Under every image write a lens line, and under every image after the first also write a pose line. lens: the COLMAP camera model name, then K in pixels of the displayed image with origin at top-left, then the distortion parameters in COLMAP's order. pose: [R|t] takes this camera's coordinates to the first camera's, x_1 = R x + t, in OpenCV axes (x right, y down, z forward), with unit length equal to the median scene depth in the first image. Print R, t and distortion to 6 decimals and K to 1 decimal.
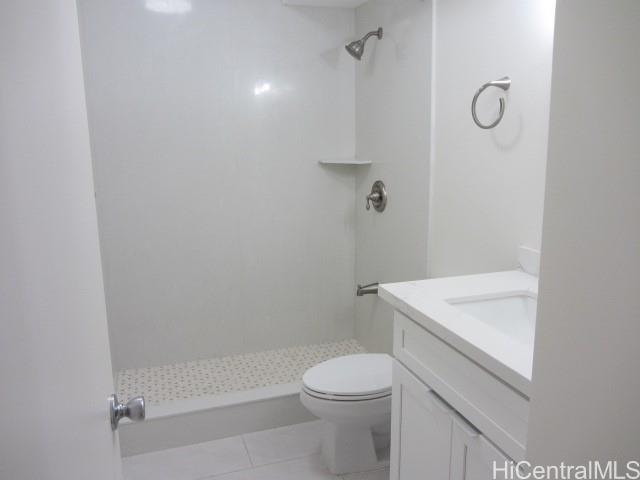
lens RADIAL K [[534.0, 0, 330.0], [0, 534.0, 228.8], [0, 0, 1]] dist [-0.014833, -0.011554]
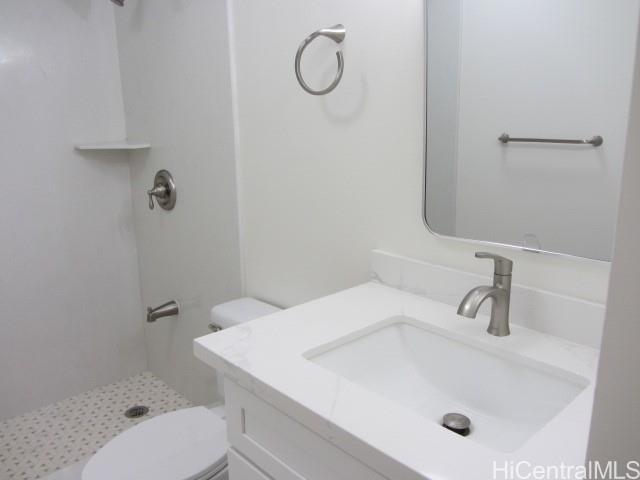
lens RADIAL K [[534.0, 0, 330.0], [0, 534.0, 228.8], [0, 0, 1]] dist [-0.014833, -0.011554]
pose [[0.913915, -0.095664, 0.394472, 0.000947], [0.081060, 0.995269, 0.053565, -0.028003], [-0.397730, -0.016978, 0.917345, 0.206623]]
